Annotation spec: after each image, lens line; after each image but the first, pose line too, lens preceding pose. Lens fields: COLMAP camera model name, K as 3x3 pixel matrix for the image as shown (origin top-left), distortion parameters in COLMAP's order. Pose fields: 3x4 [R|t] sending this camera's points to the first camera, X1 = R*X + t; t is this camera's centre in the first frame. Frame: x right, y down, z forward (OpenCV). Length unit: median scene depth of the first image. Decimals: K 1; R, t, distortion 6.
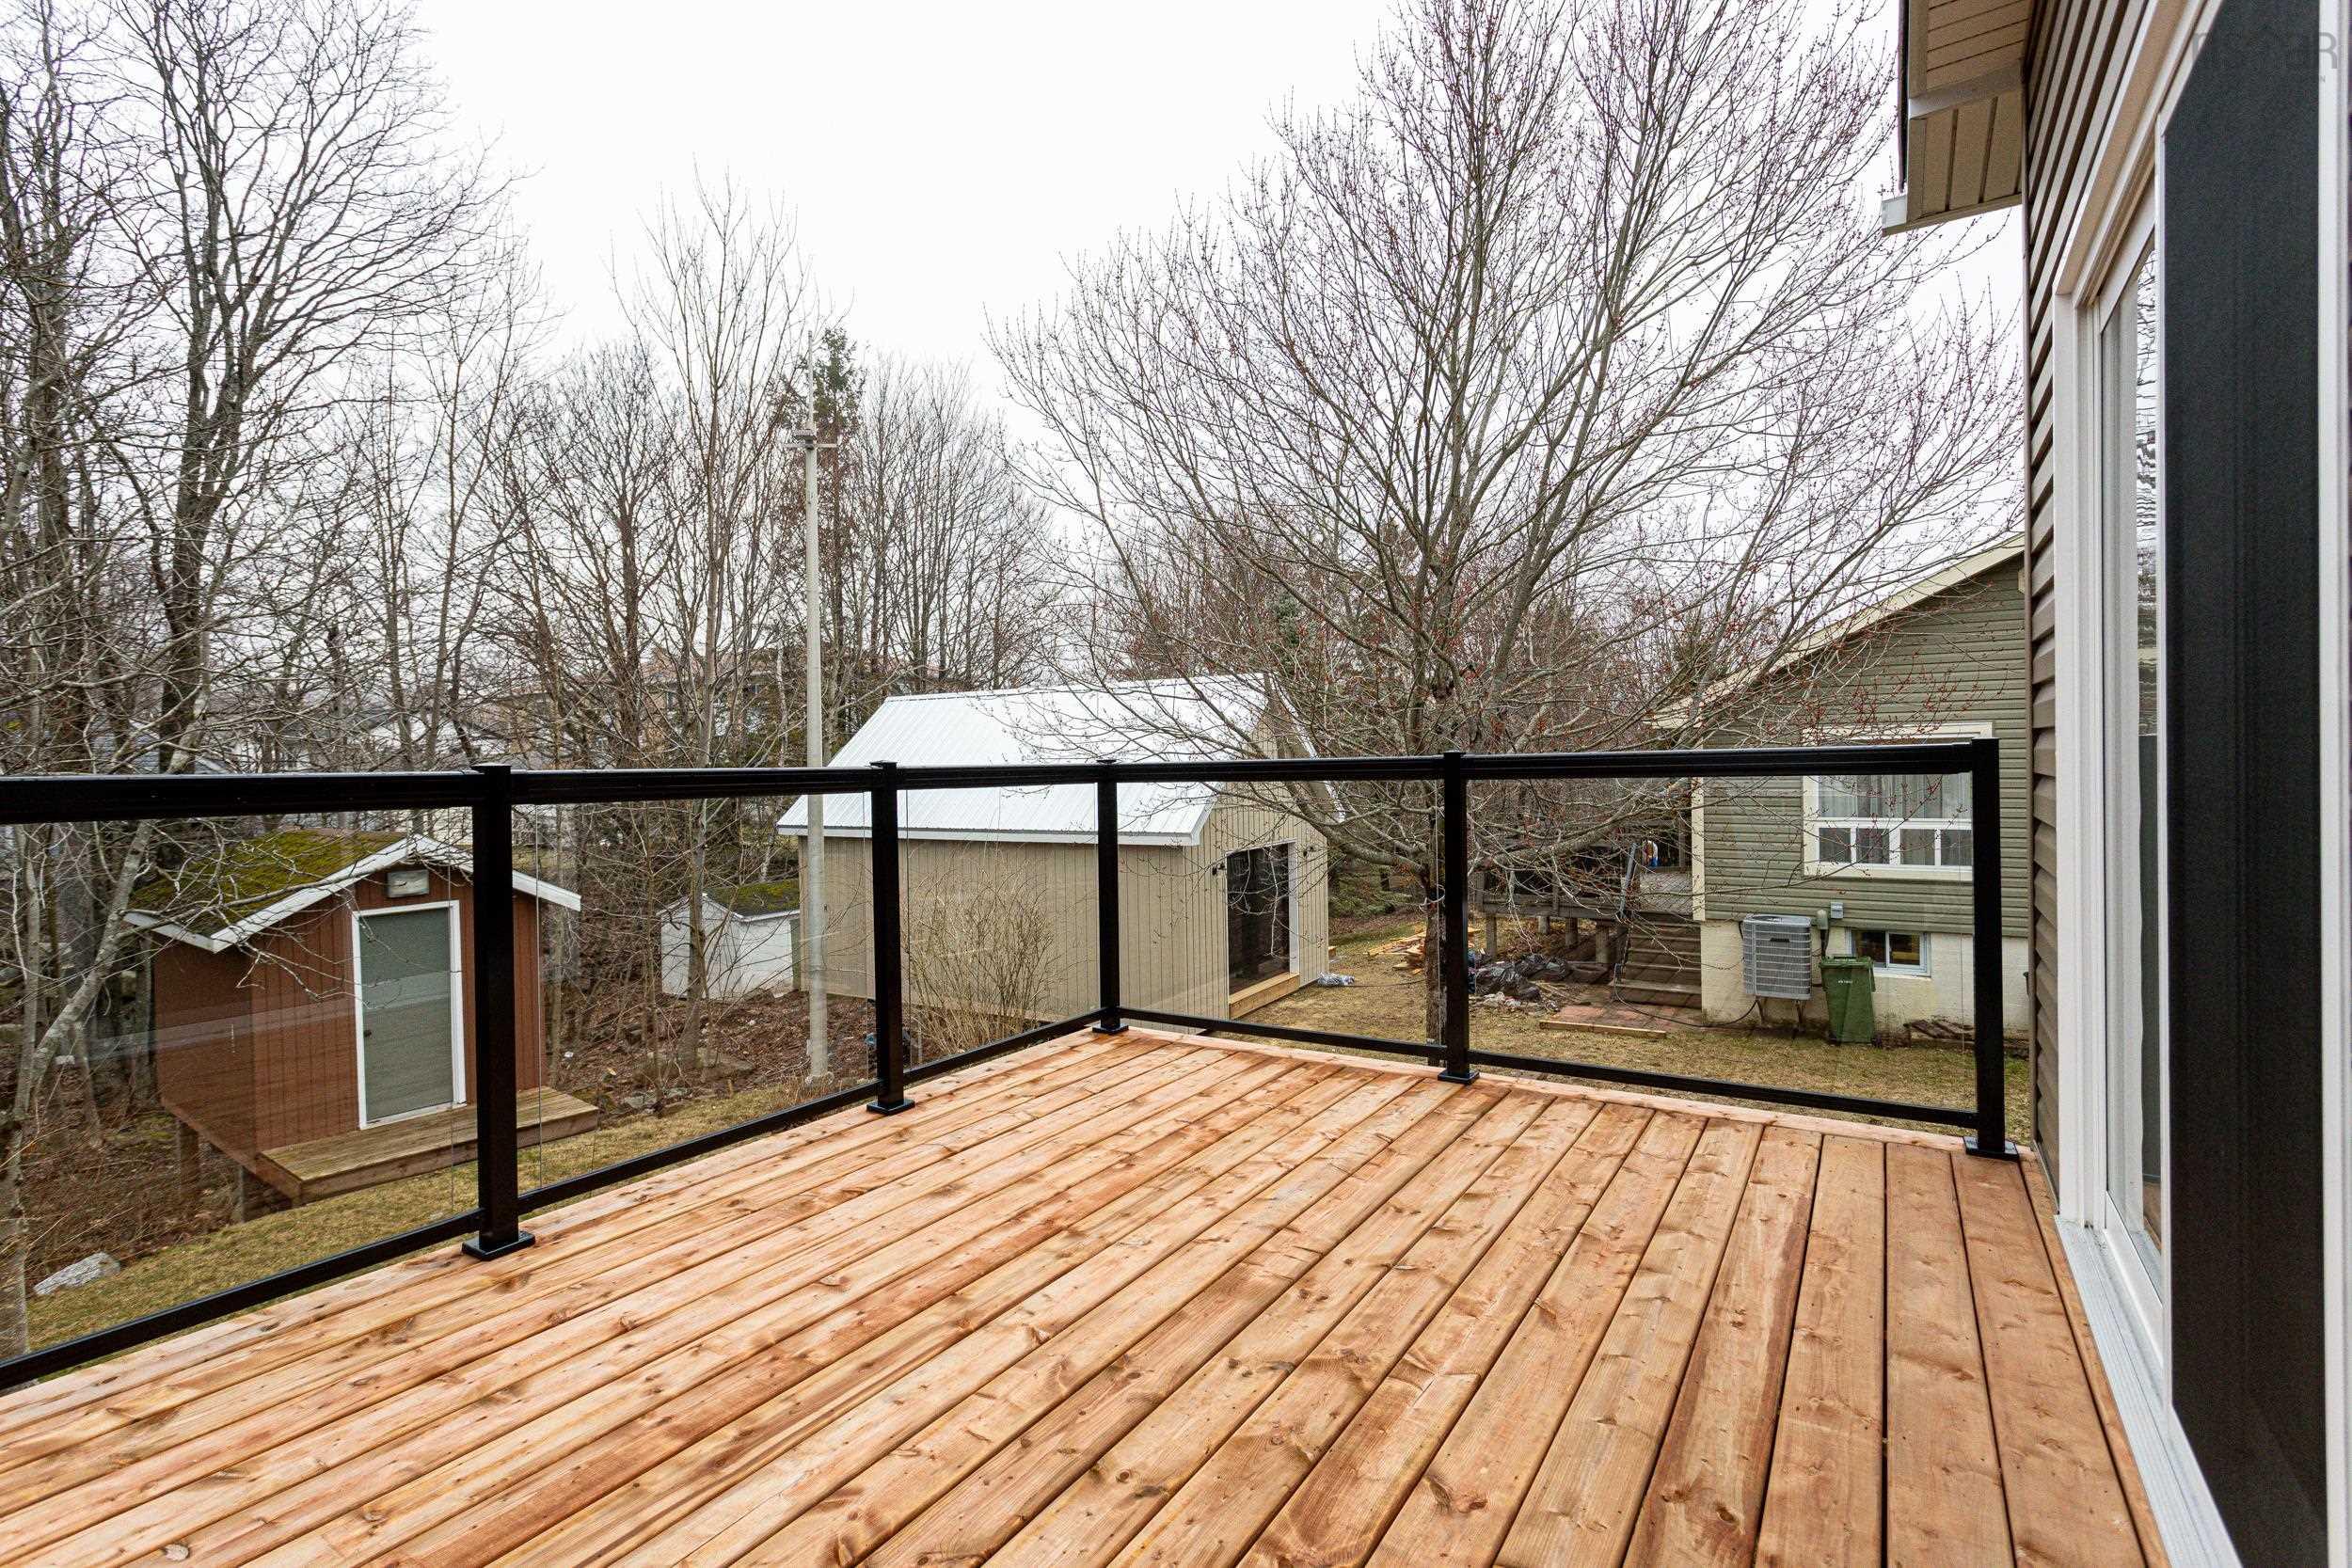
lens RADIAL K [[1113.9, 0, 1178.3], [0, 1113.9, 779.6], [0, 0, 1]] dist [0.001128, 0.000966]
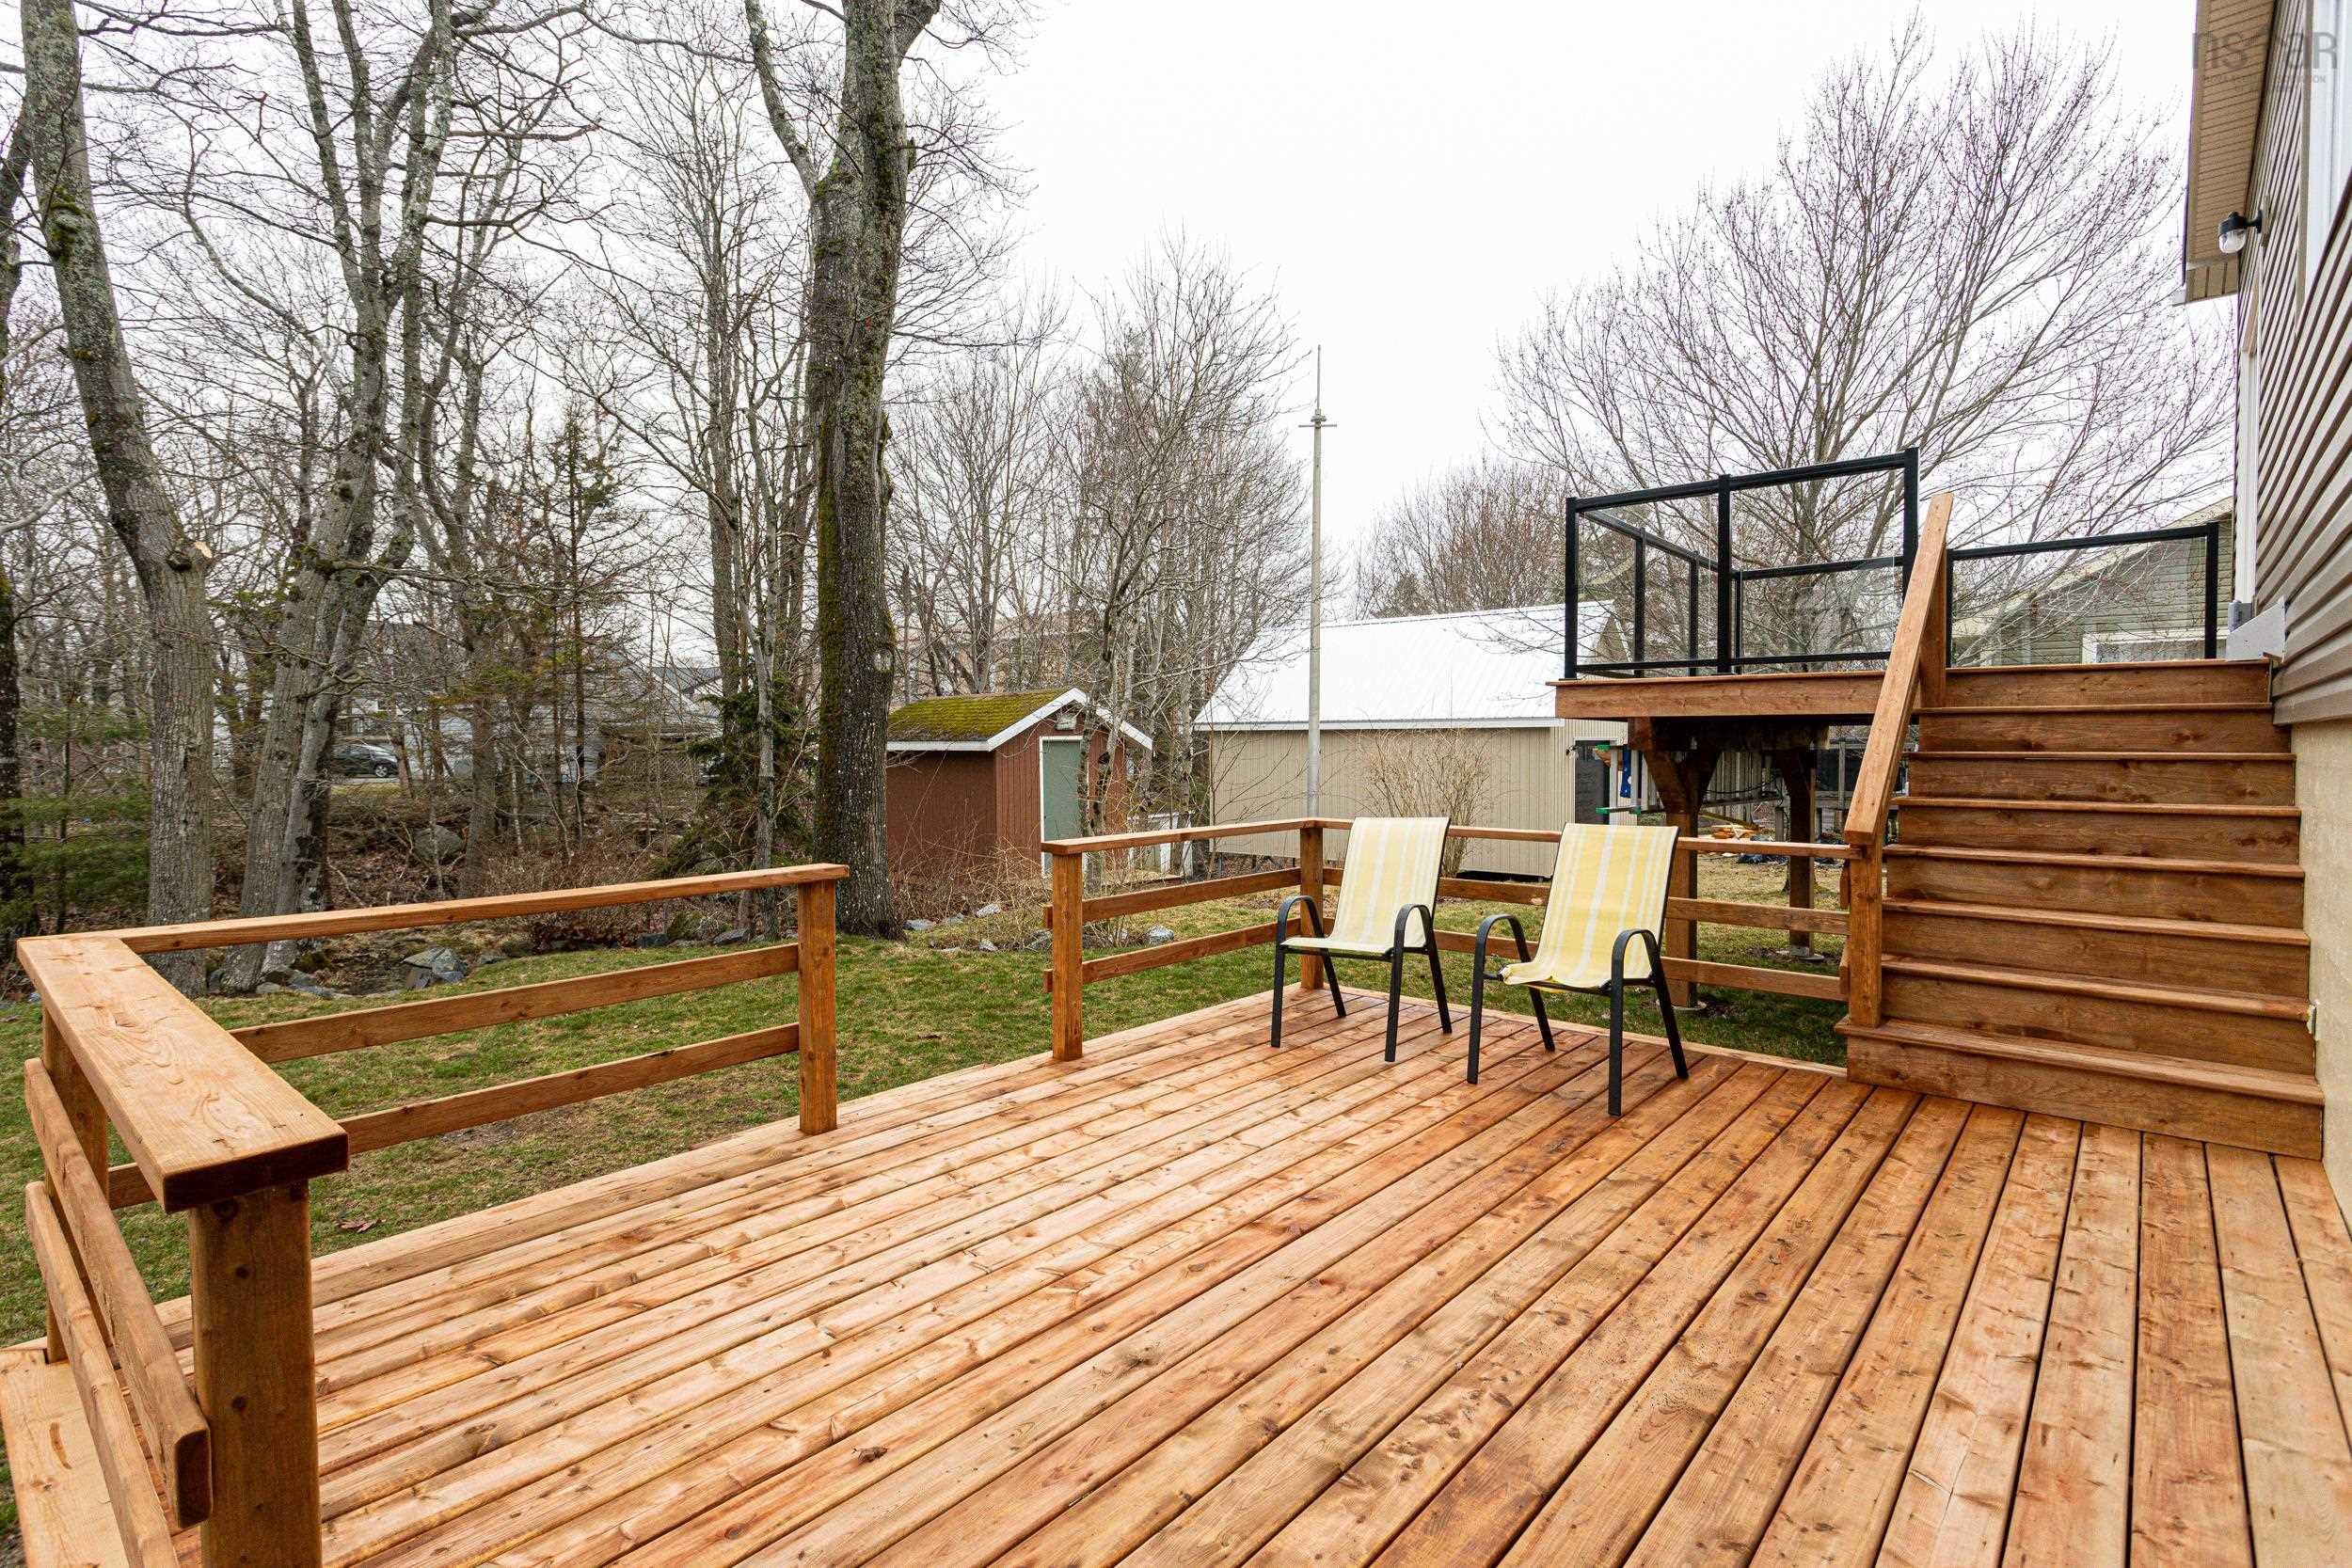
lens RADIAL K [[1113.9, 0, 1182.0], [0, 1113.9, 782.3], [0, 0, 1]] dist [0.001128, 0.000966]
pose [[0.988657, 0.022016, -0.148571, -0.347440], [-0.018952, 0.999578, 0.022004, 0.157572], [0.148993, -0.018939, 0.988657, -0.543030]]
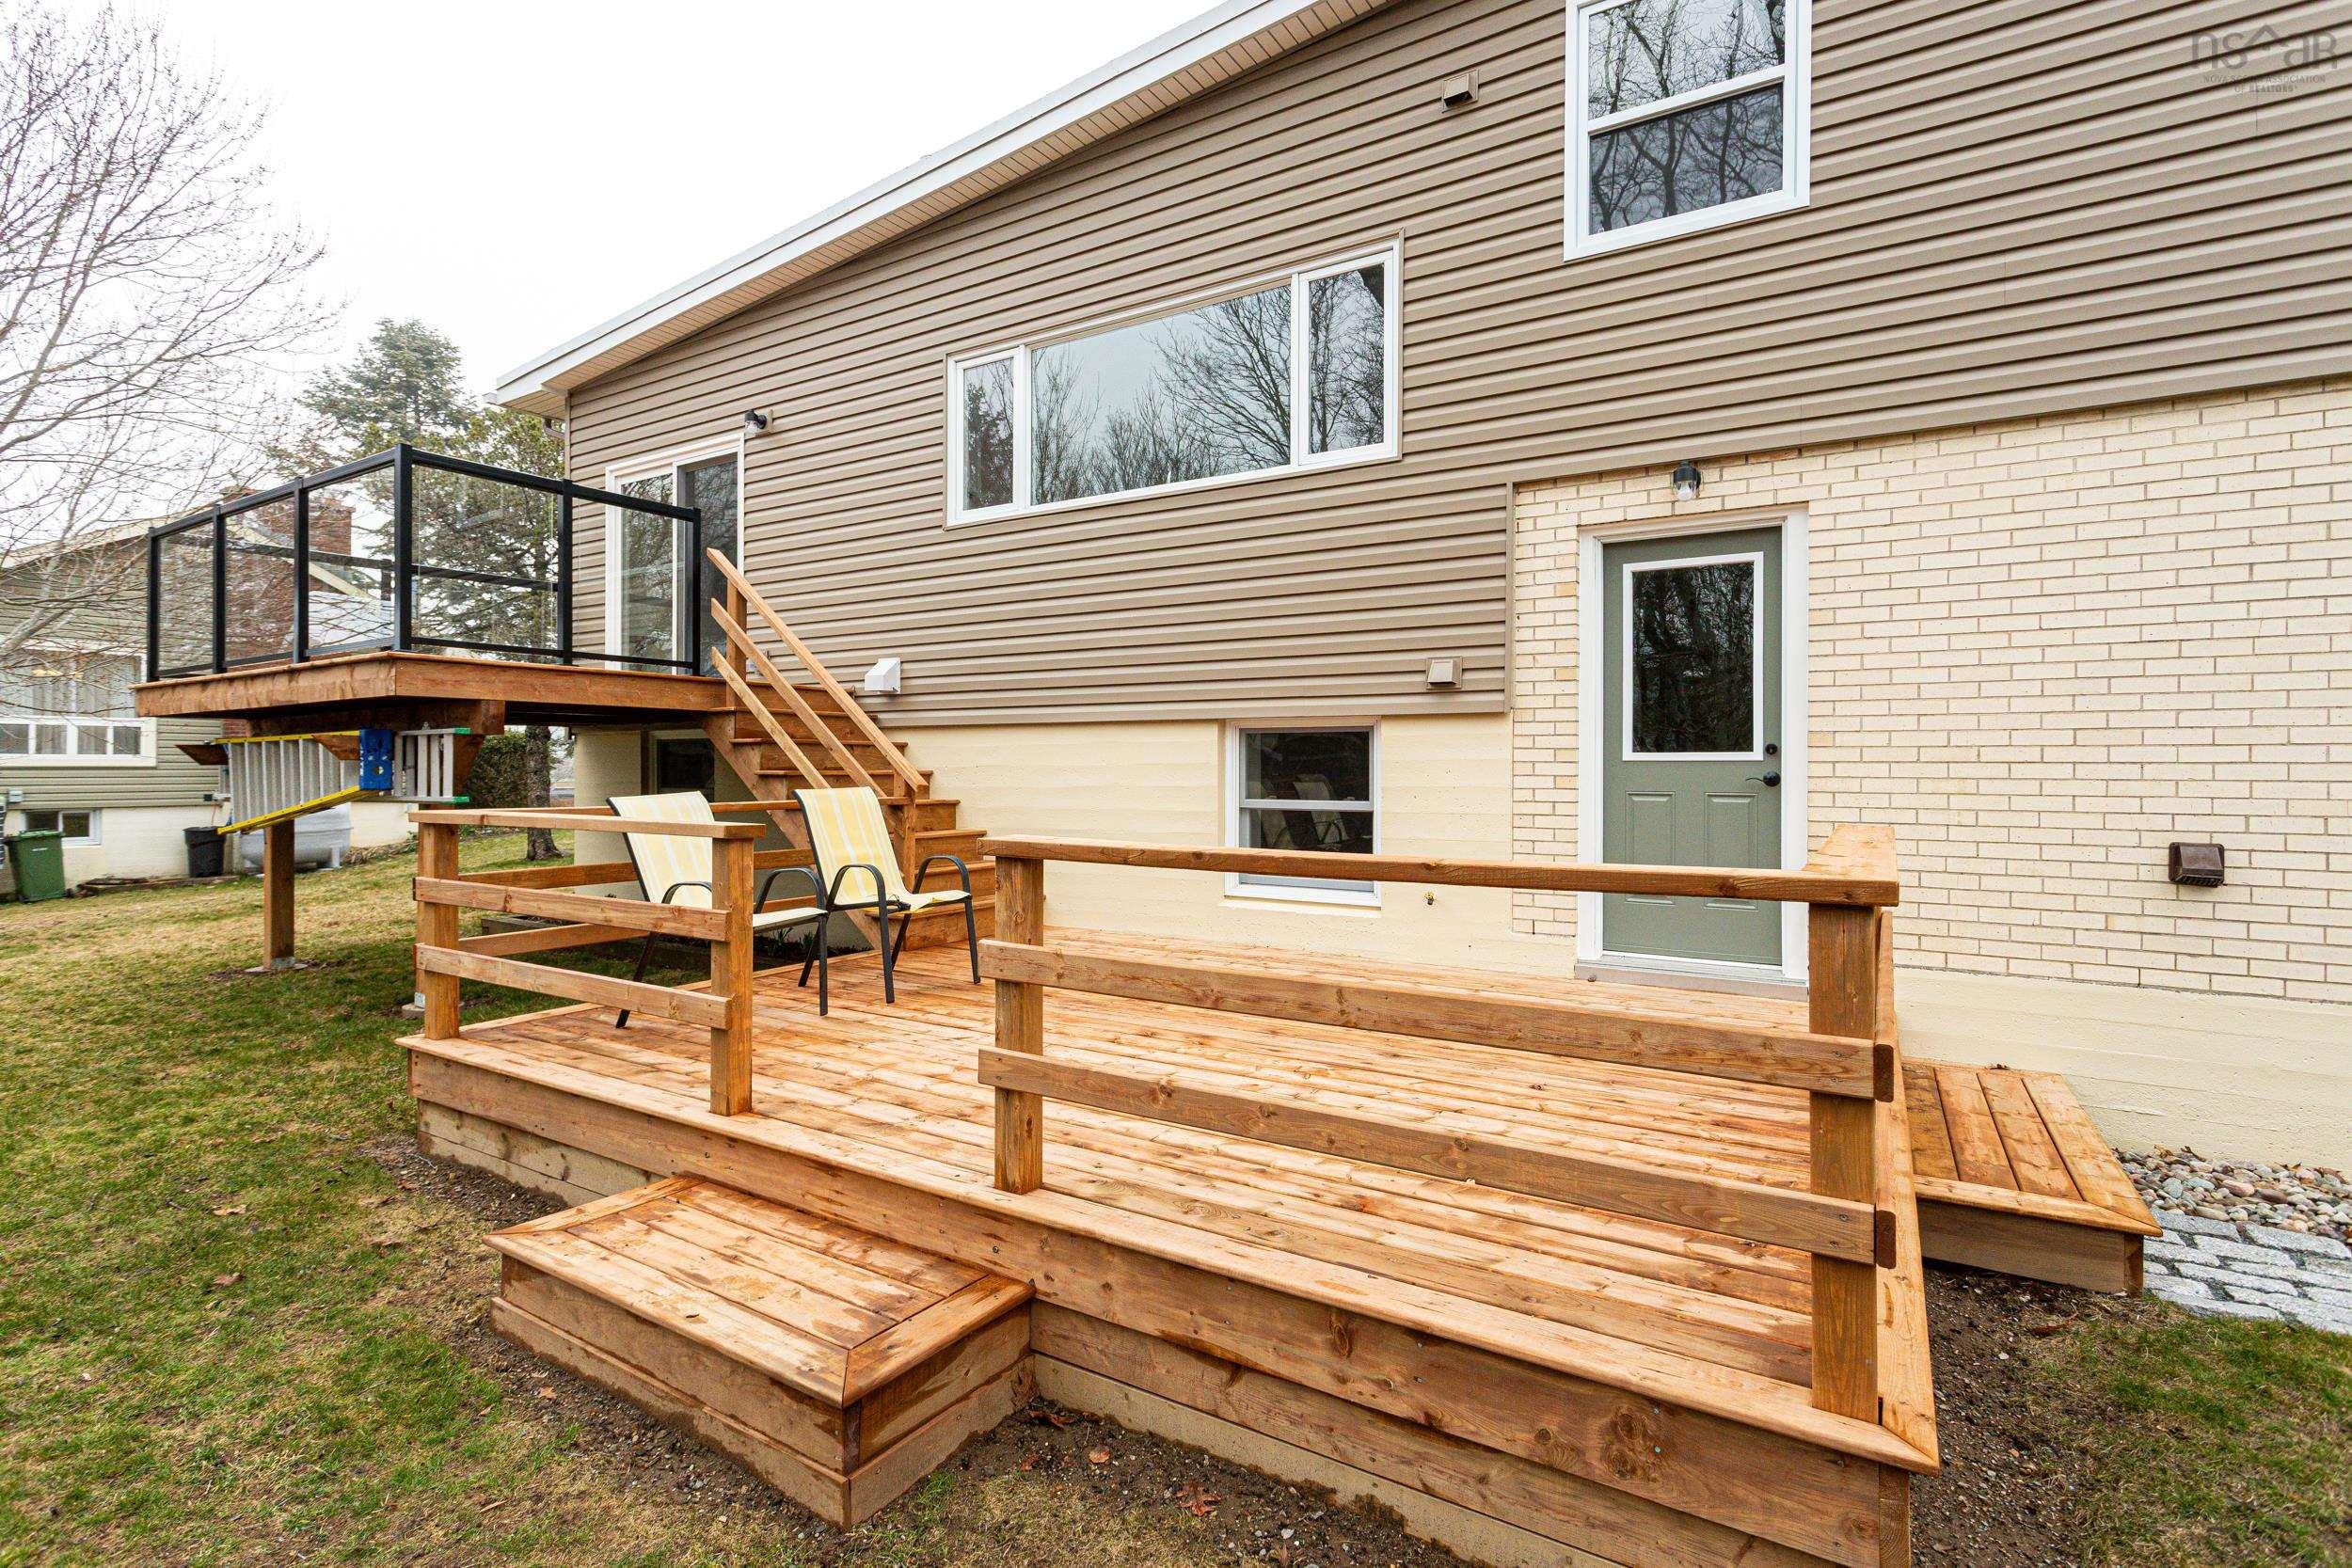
lens RADIAL K [[1113.9, 0, 1158.3], [0, 1113.9, 778.5], [0, 0, 1]] dist [0.001128, 0.000966]
pose [[-0.001477, 0.017636, 0.999843, -0.819213], [0.012127, 0.999771, -0.017617, 0.189242], [-0.999925, 0.012099, -0.001691, -0.216994]]
